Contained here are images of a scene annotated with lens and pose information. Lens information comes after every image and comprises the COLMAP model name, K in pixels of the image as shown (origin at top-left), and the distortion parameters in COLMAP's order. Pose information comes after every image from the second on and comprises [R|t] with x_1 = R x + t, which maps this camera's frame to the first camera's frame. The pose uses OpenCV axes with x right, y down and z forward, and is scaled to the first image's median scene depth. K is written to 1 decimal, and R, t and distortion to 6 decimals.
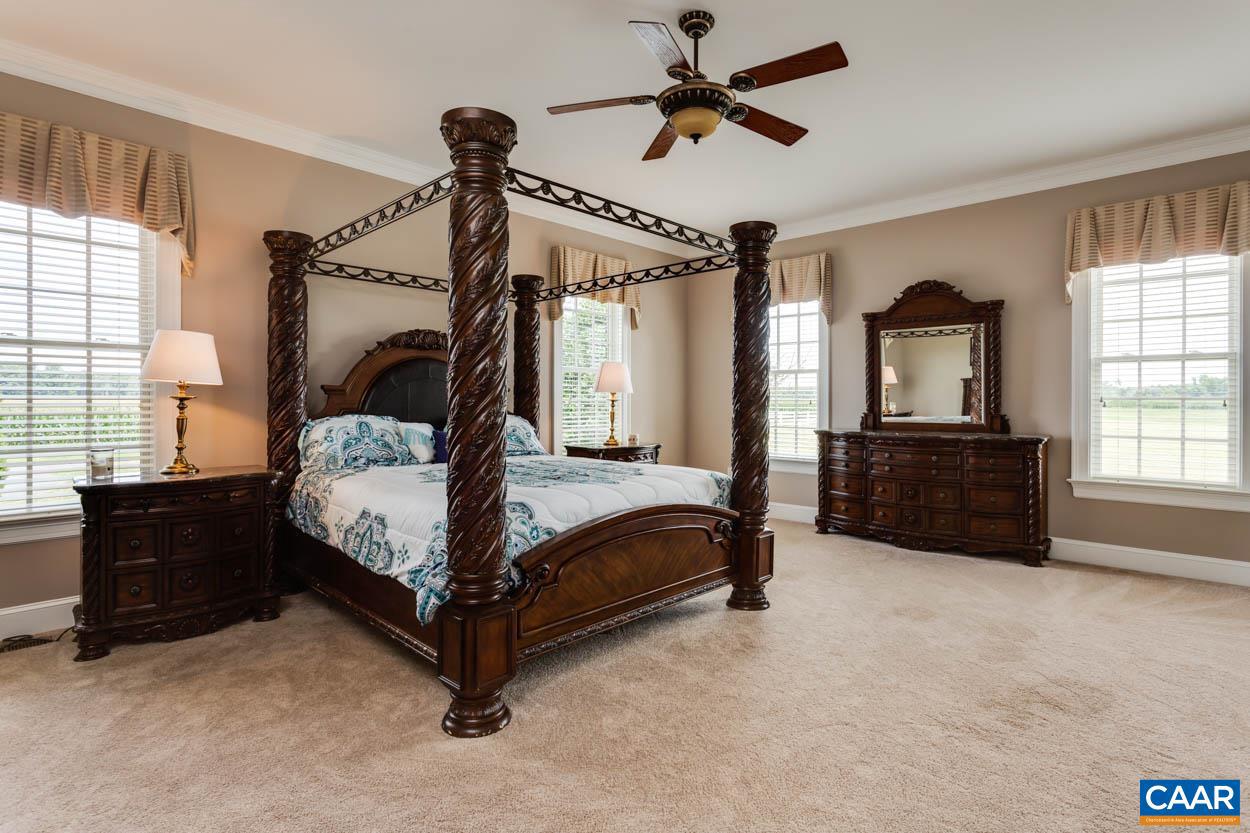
lens RADIAL K [[615.9, 0, 629.8], [0, 615.9, 409.1], [0, 0, 1]] dist [-0.003908, 0.003138]
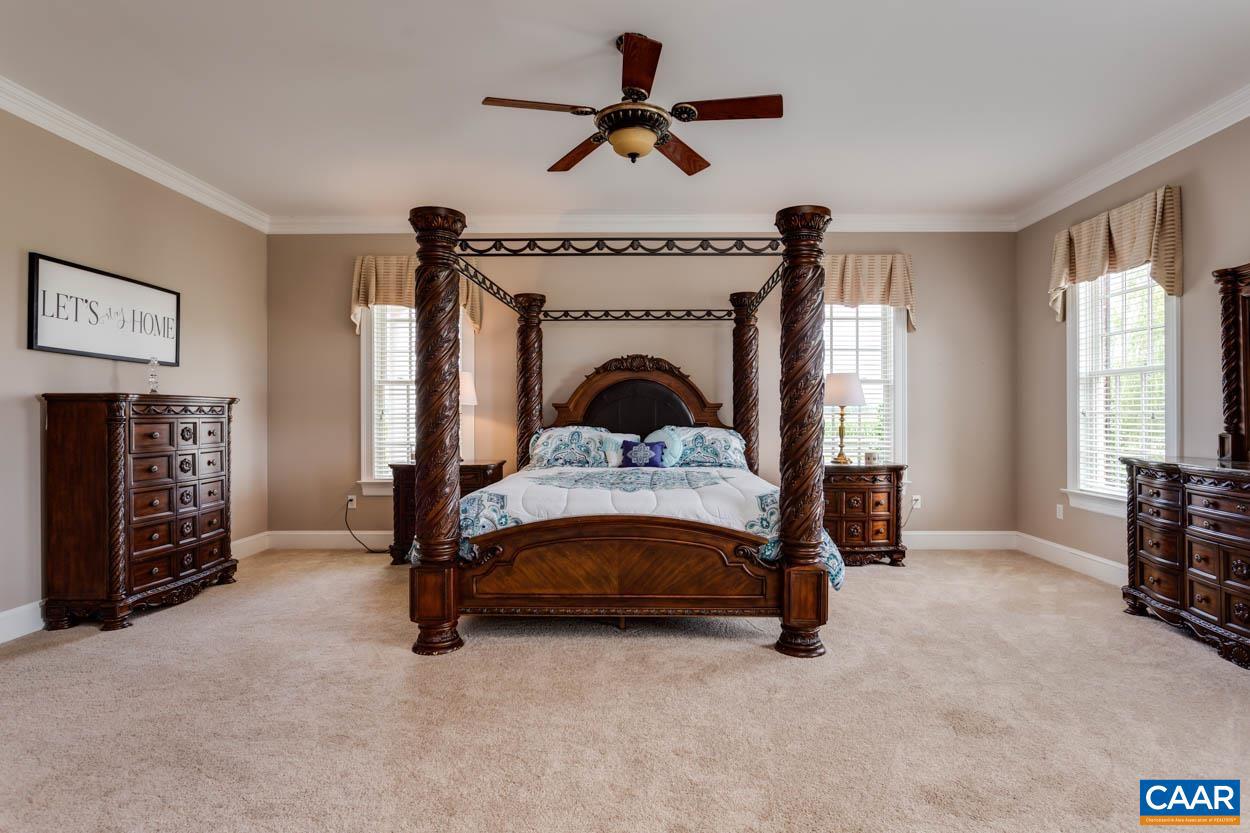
lens RADIAL K [[615.9, 0, 631.5], [0, 615.9, 421.5], [0, 0, 1]] dist [-0.003908, 0.003138]
pose [[0.685712, 0.005064, -0.727856, 0.593978], [-0.008367, 0.999965, -0.000926, -0.000097], [0.727825, 0.006725, 0.685730, 0.209343]]
